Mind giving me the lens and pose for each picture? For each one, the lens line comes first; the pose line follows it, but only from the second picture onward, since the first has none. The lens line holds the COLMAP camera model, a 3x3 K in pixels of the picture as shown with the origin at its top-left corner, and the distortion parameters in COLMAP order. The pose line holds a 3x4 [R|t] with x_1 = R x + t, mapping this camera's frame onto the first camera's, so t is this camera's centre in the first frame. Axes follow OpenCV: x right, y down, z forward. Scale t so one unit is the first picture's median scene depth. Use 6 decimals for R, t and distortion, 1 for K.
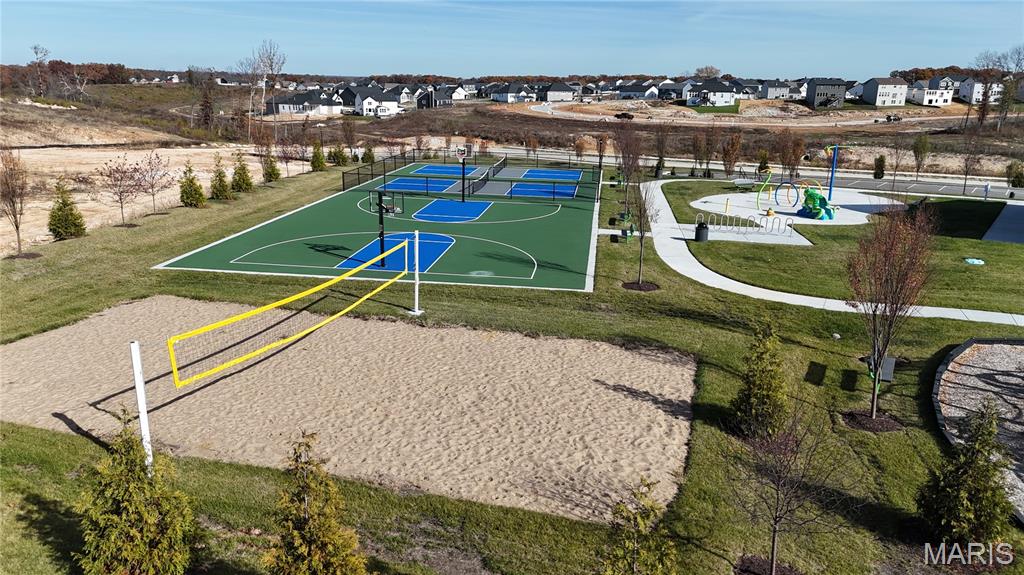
lens RADIAL K [[748.5, 0, 516.4], [0, 748.5, 286.6], [0, 0, 1]] dist [0.055821, -0.040300]
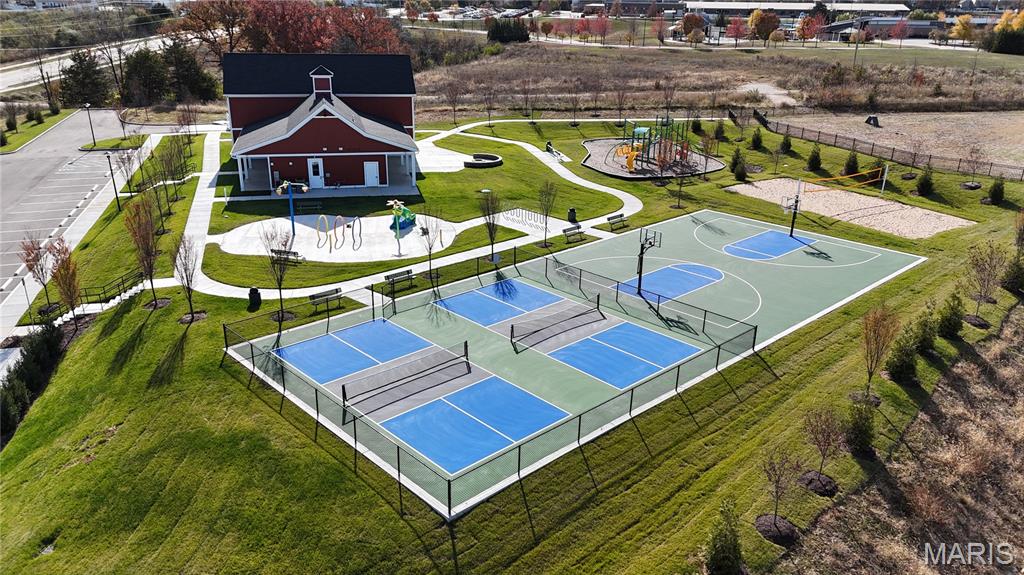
lens RADIAL K [[748.5, 0, 517.9], [0, 748.5, 292.4], [0, 0, 1]] dist [0.055821, -0.040300]
pose [[-0.765555, -0.248170, 0.593580, -0.123721], [0.149669, 0.828601, 0.539462, -0.155189], [-0.625719, 0.501828, -0.597197, 0.408027]]
